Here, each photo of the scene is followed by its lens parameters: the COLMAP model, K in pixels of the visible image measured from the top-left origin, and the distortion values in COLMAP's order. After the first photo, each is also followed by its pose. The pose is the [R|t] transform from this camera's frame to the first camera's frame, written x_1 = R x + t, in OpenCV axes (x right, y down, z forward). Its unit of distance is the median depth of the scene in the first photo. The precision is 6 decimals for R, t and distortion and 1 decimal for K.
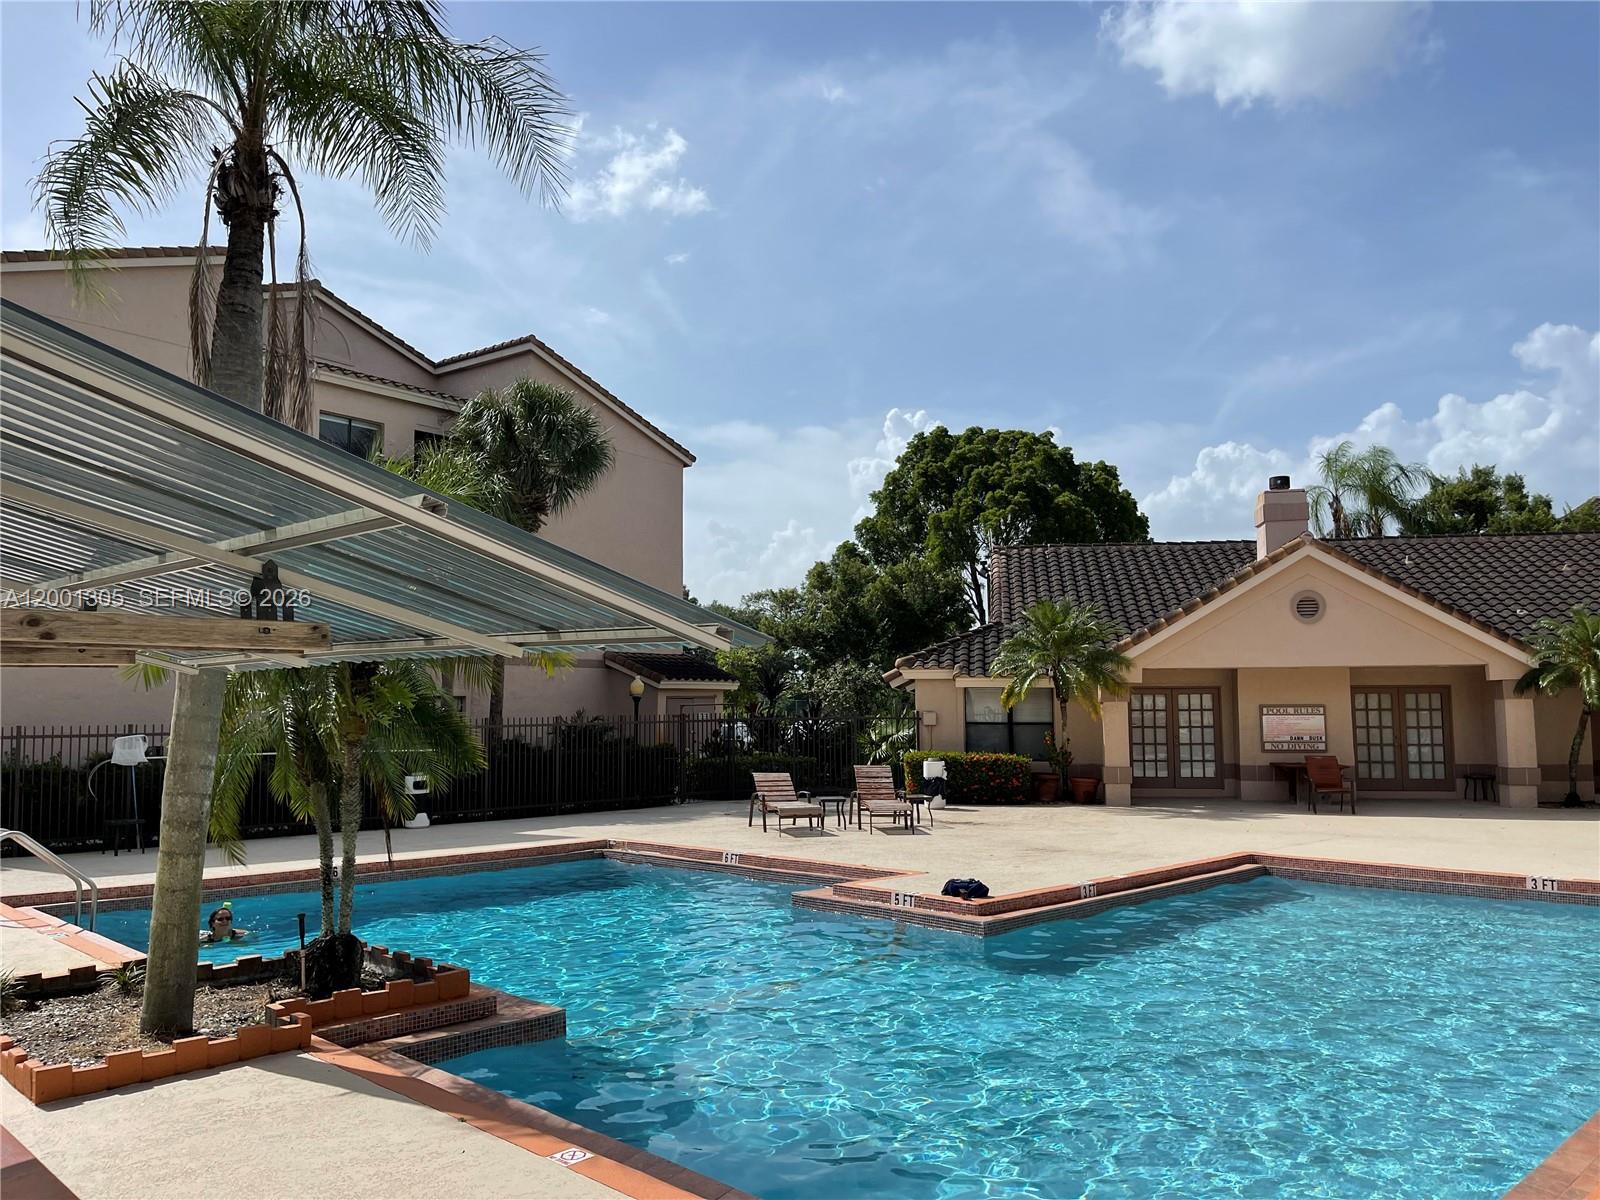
lens RADIAL K [[1194.5, 0, 800.0], [0, 1194.5, 600.0], [0, 0, 1]] dist [0.041135, -0.072652]
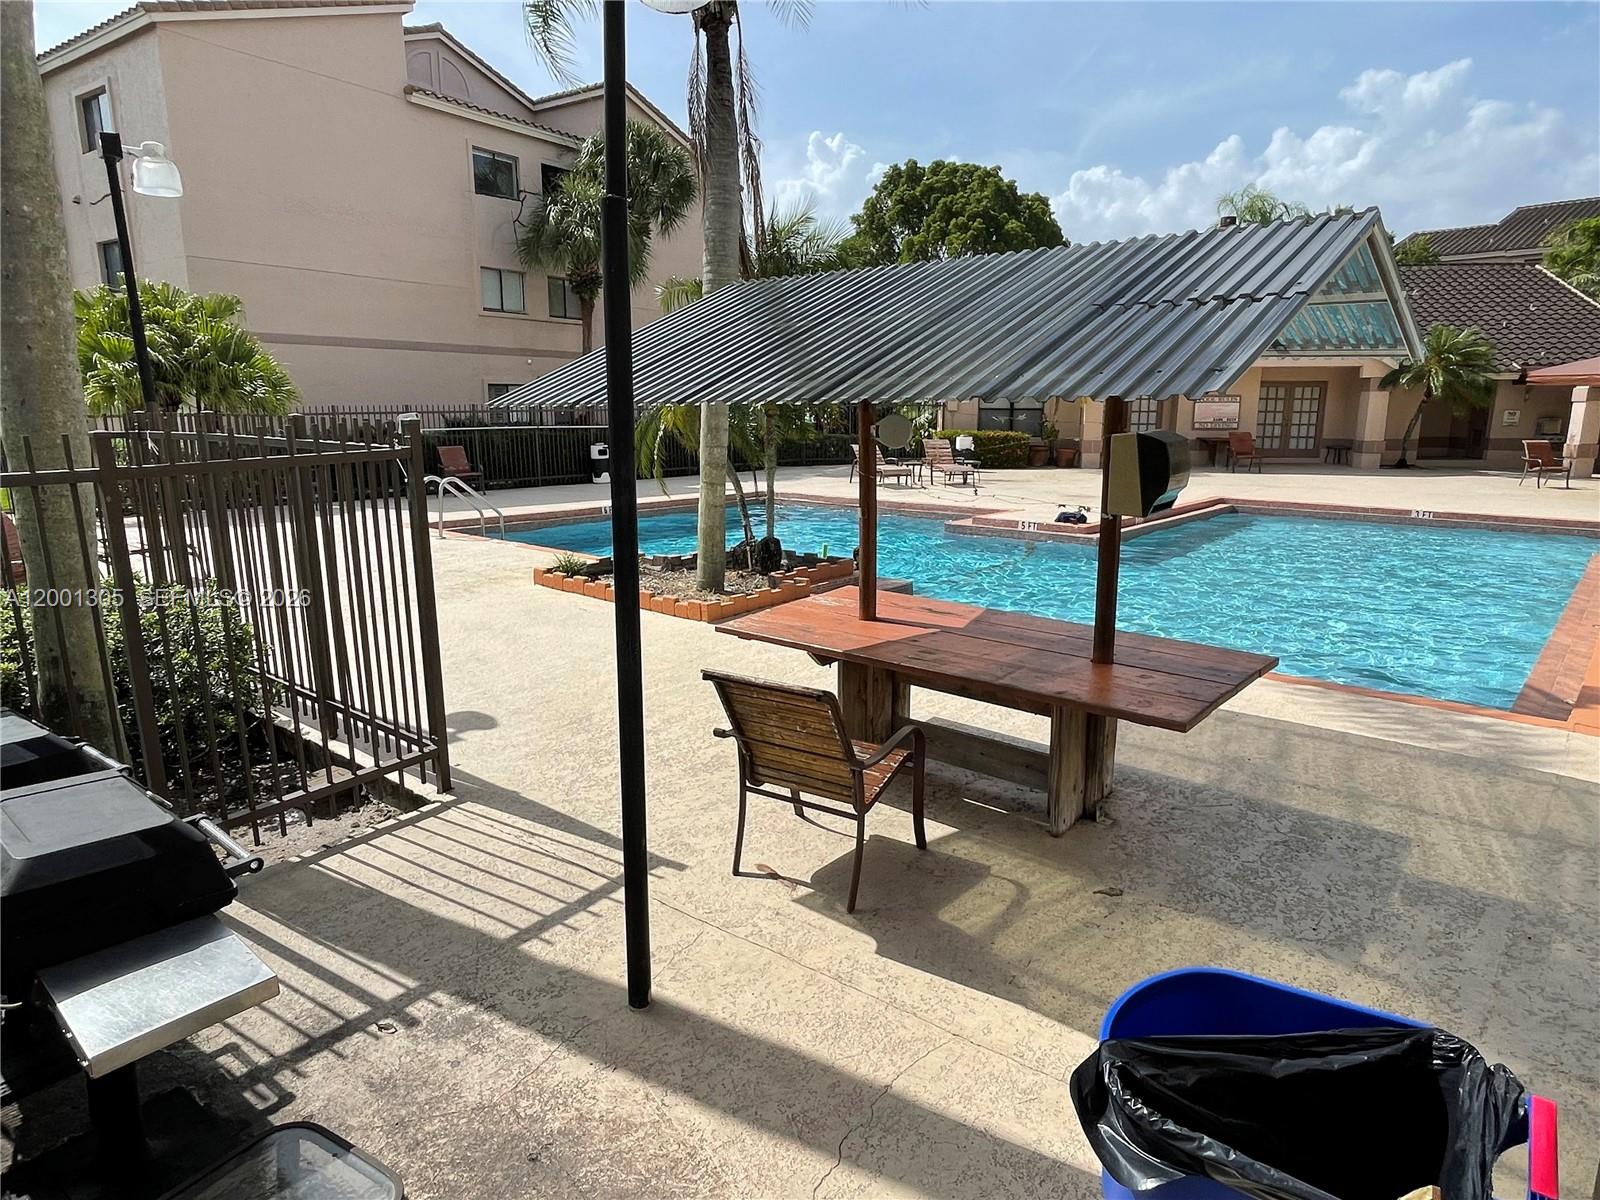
lens RADIAL K [[949.4, 0, 800.0], [0, 949.4, 600.0], [0, 0, 1]] dist [0.016977, -0.020917]
pose [[0.997585, -0.011477, 0.068503, -0.466474], [-0.009267, 0.955445, 0.295025, -0.020844], [-0.068837, -0.294947, 0.953031, -0.257013]]
